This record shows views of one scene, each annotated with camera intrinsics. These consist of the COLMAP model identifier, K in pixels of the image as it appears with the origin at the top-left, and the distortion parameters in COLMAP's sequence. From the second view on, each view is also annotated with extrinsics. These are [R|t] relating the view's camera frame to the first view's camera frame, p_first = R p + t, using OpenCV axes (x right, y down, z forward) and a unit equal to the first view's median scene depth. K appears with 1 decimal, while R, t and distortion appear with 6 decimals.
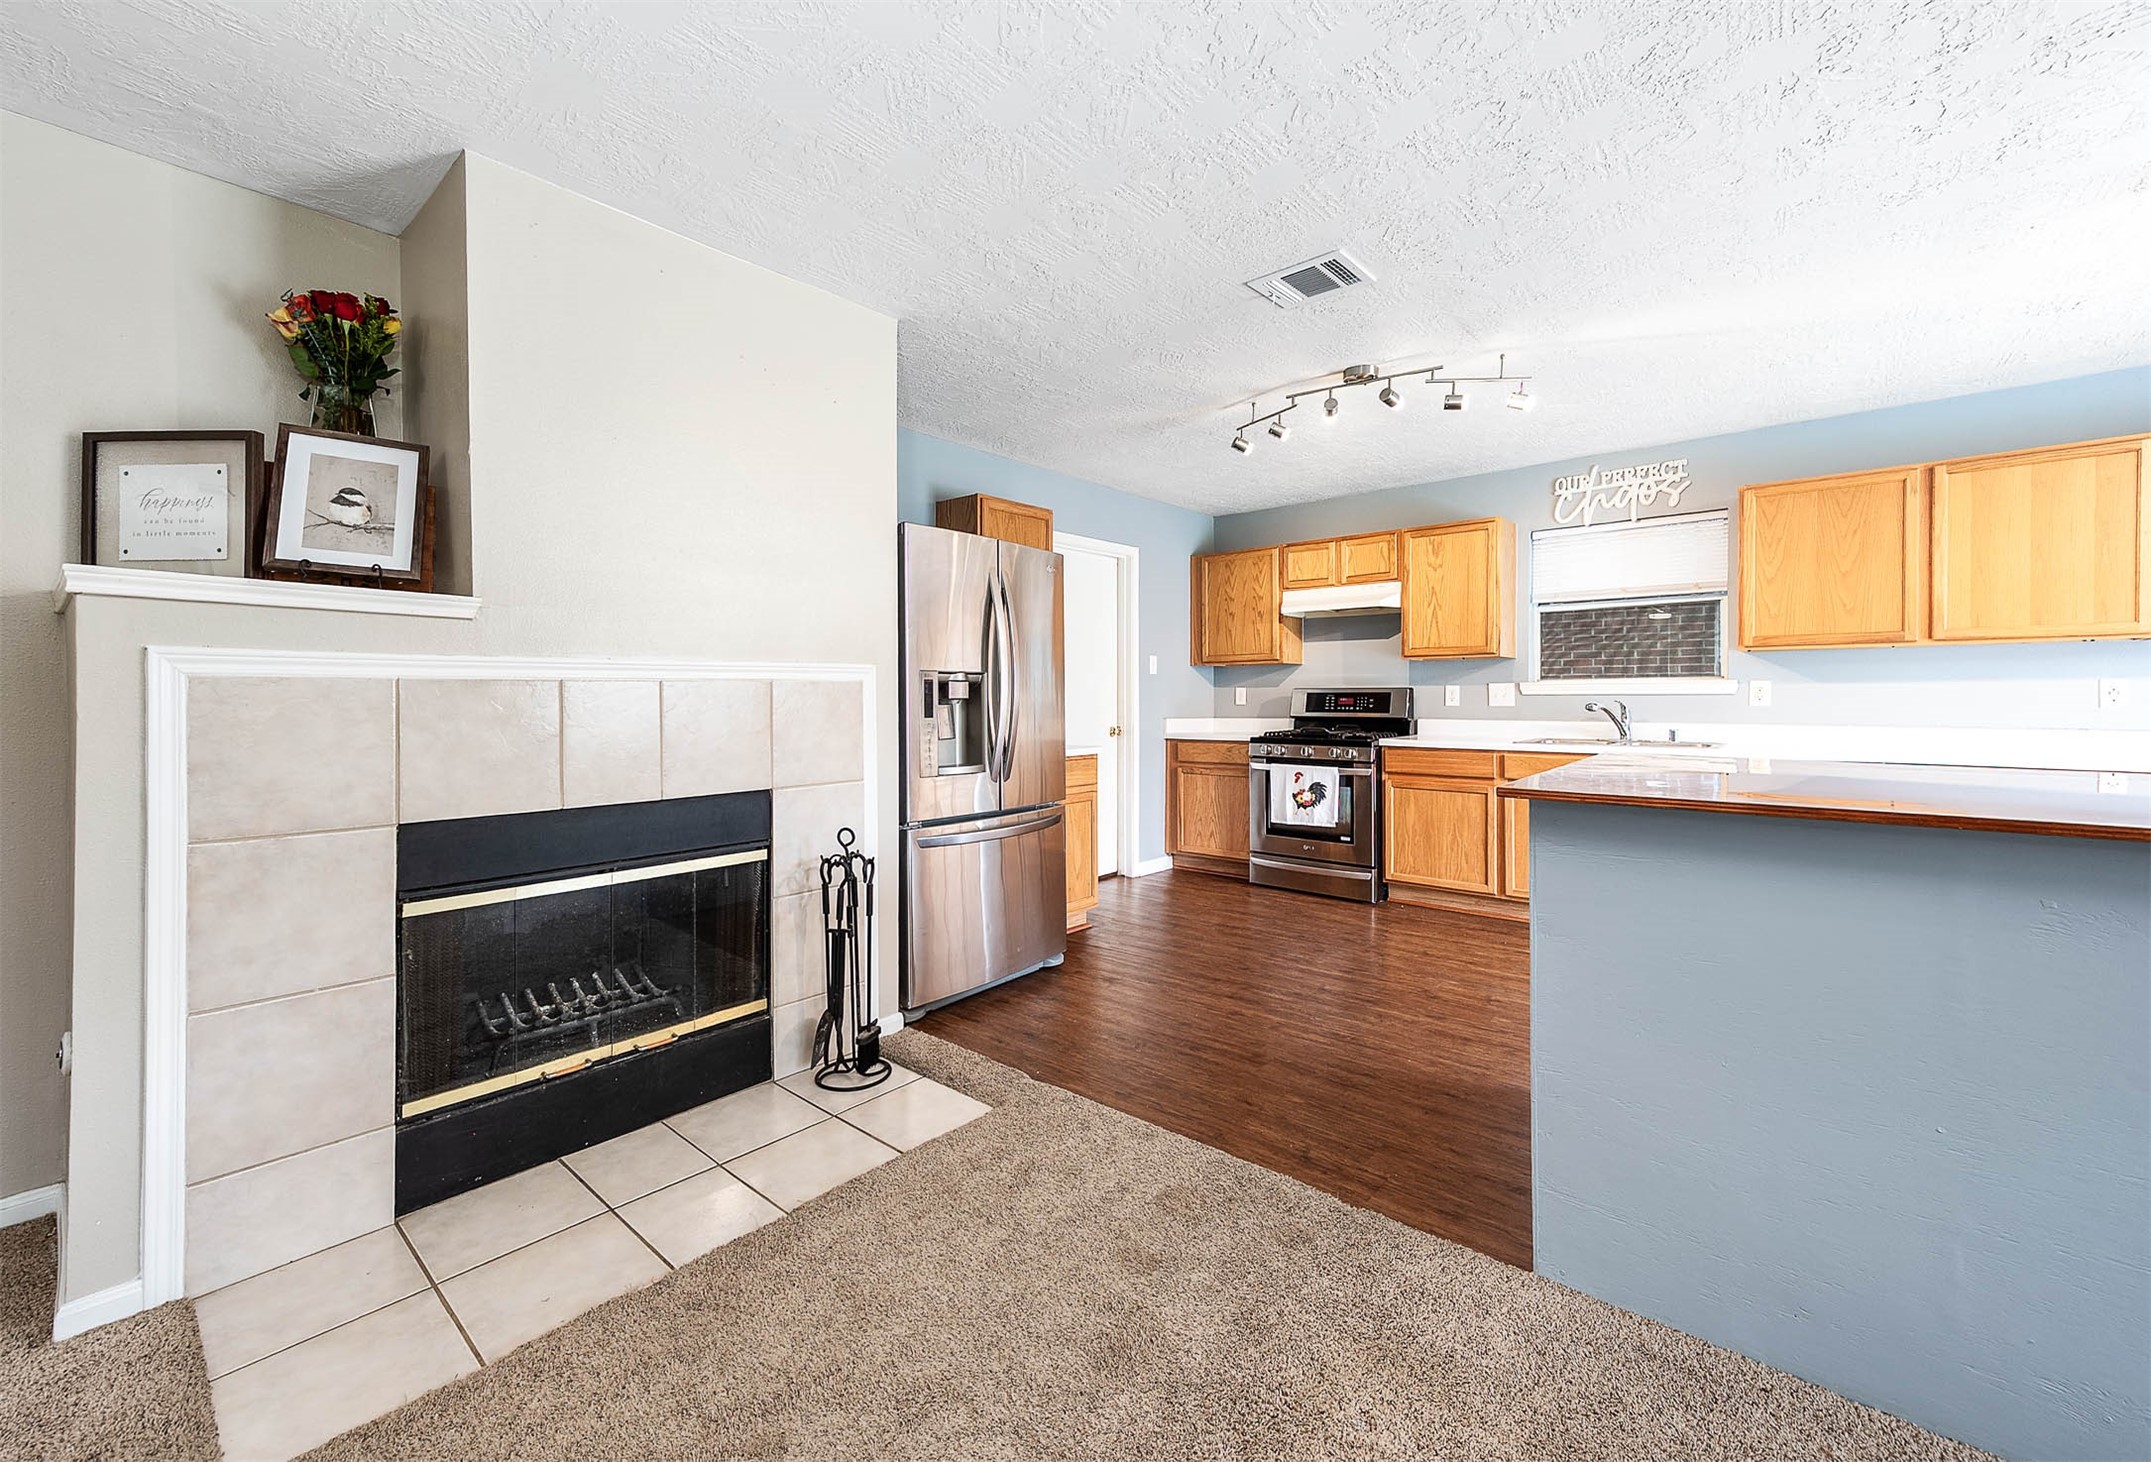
lens RADIAL K [[870.1, 0, 1054.2], [0, 870.1, 702.5], [0, 0, 1]] dist [0.001843, 0.000157]
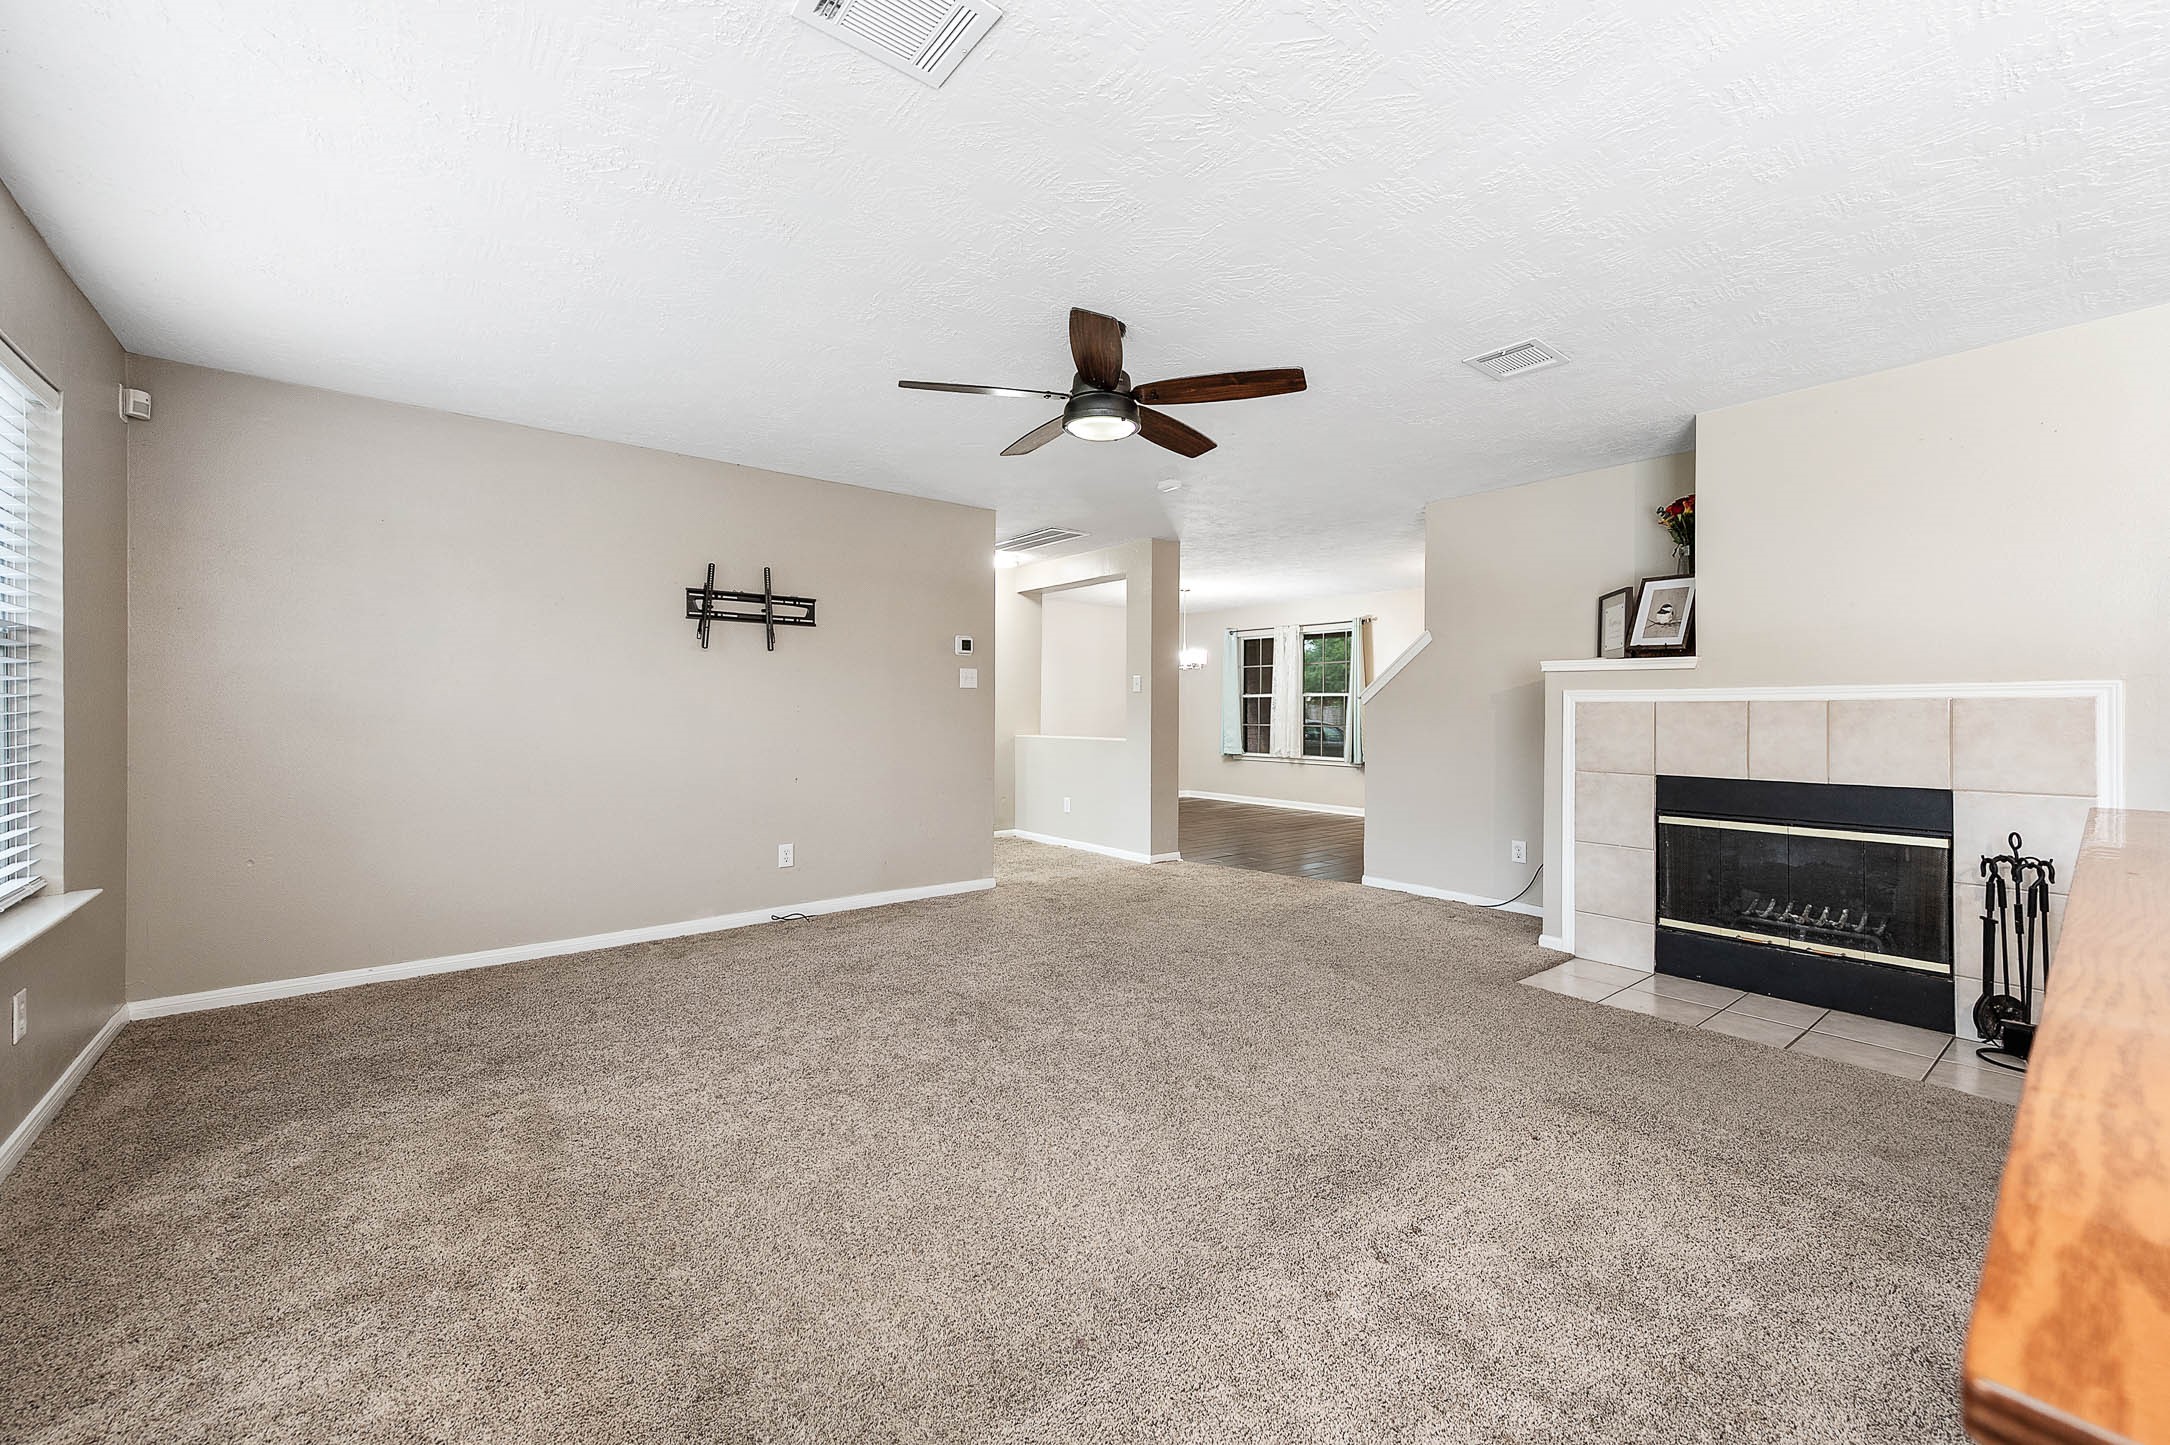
lens RADIAL K [[860.3, 0, 1088.3], [0, 860.3, 712.1], [0, 0, 1]] dist [0.017509, 0.000108]
pose [[-0.158917, 0.005728, -0.987275, 0.620008], [-0.008433, 0.999939, 0.007159, -0.003198], [0.987256, 0.009463, -0.158859, 0.013383]]
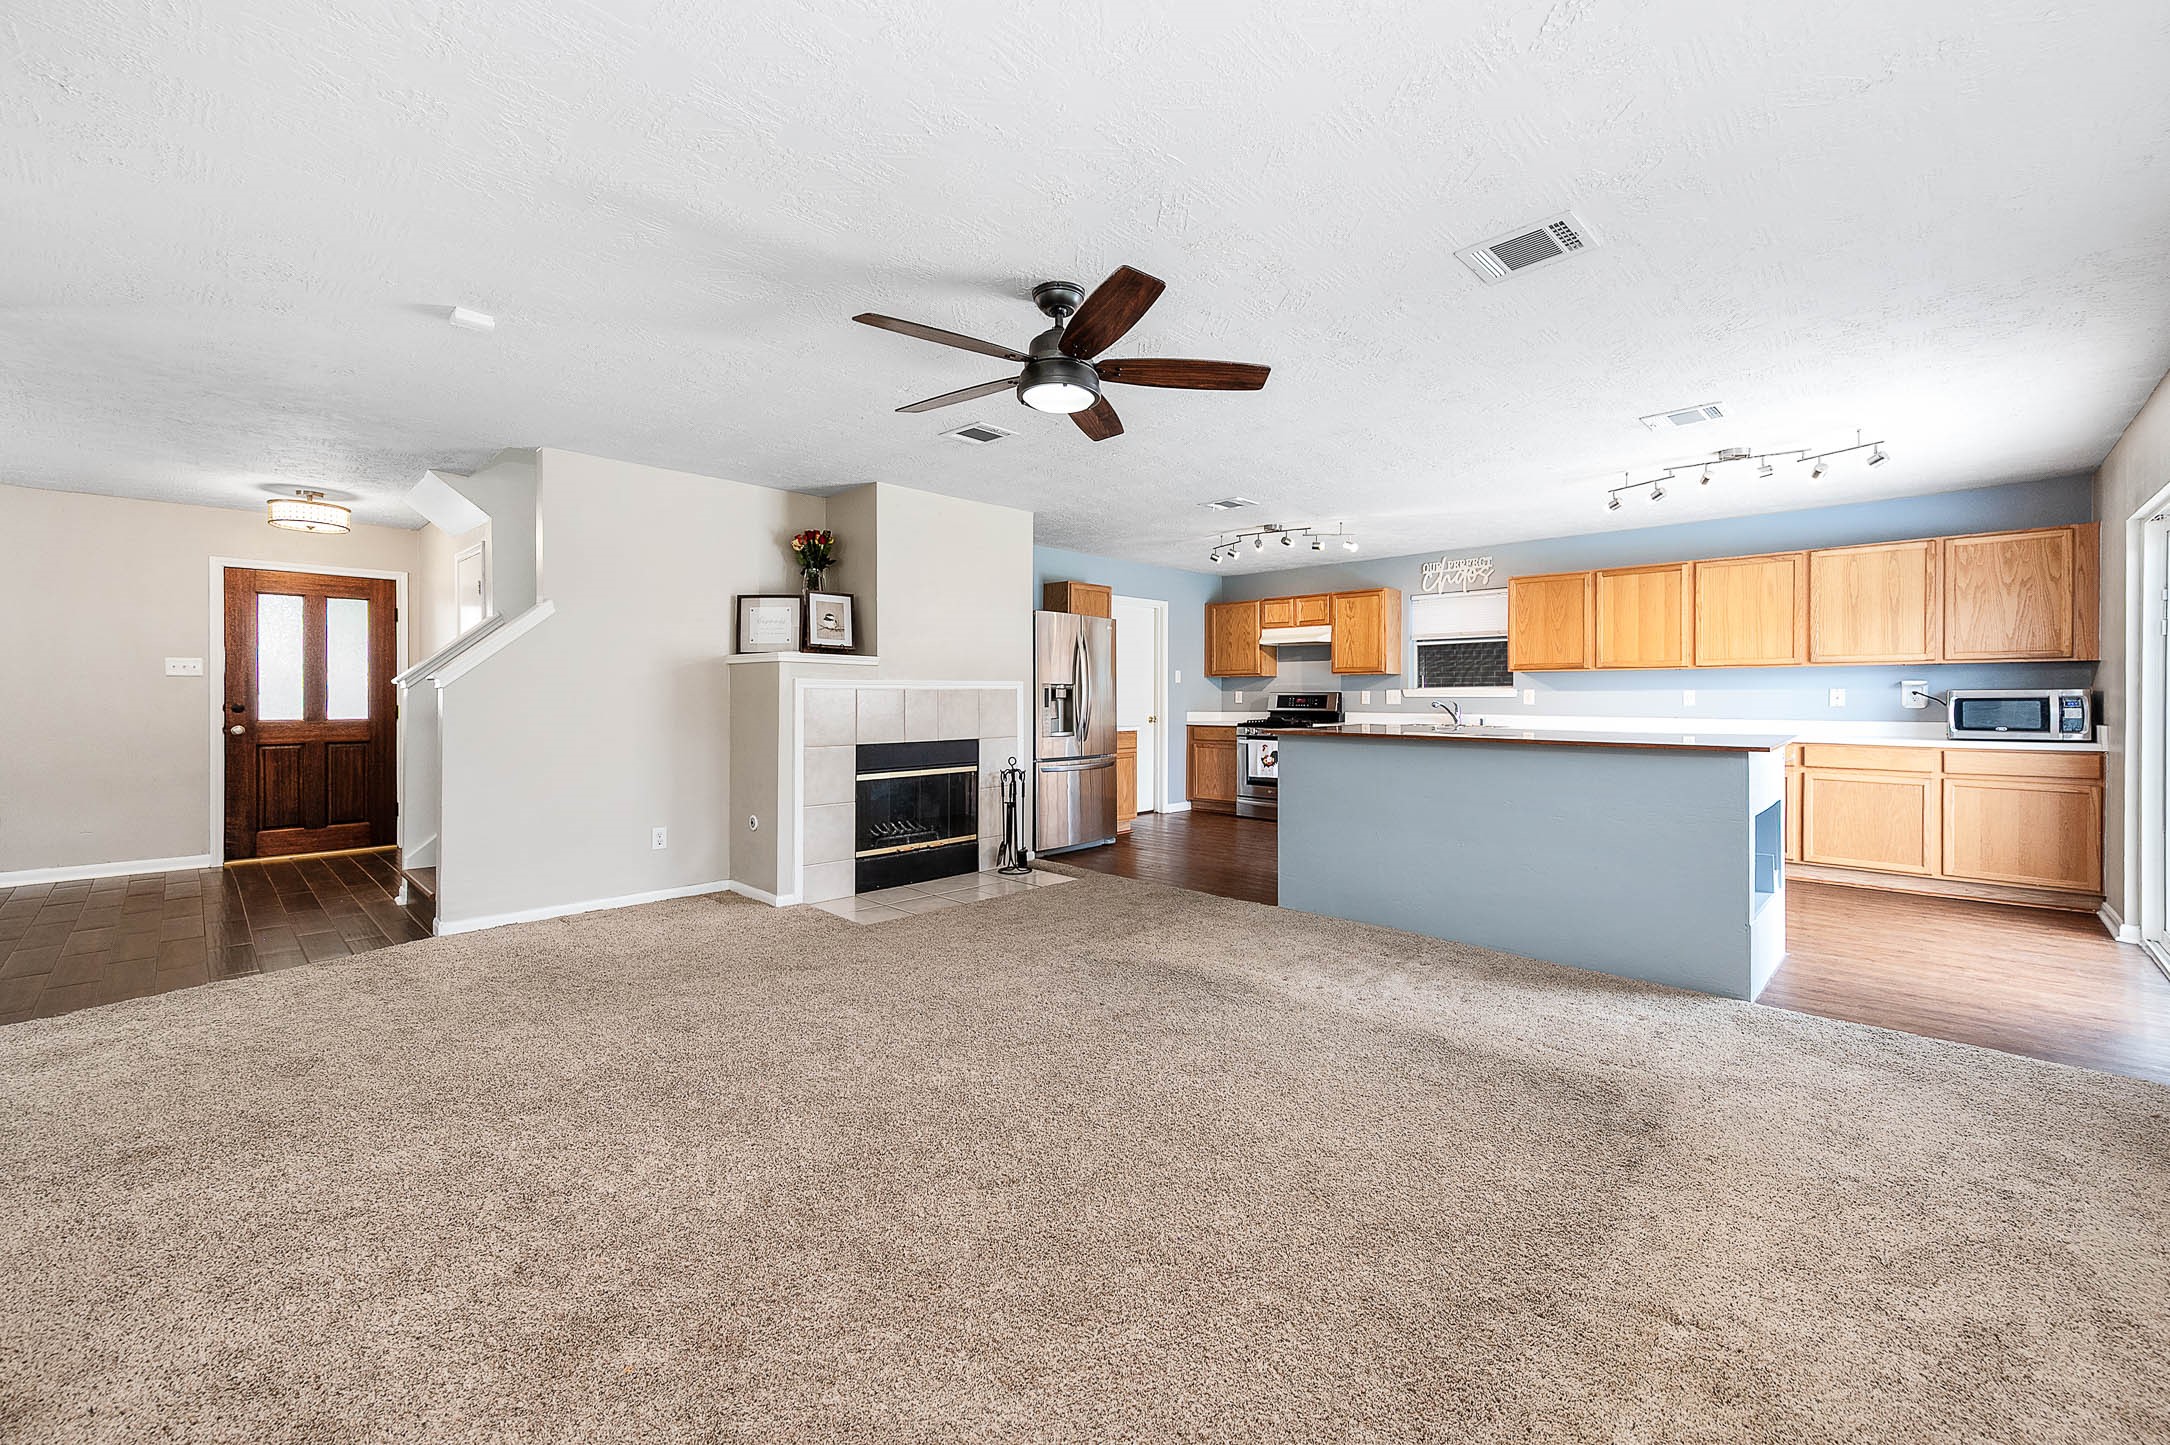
lens RADIAL K [[857.4, 0, 1085.1], [0, 857.4, 701.2], [0, 0, 1]] dist [0.001397, 0.000147]
pose [[0.999006, 0.004747, -0.044333, 0.022164], [-0.004804, 0.999988, -0.001166, 0.003779], [0.044327, 0.001378, 0.999016, -0.681551]]
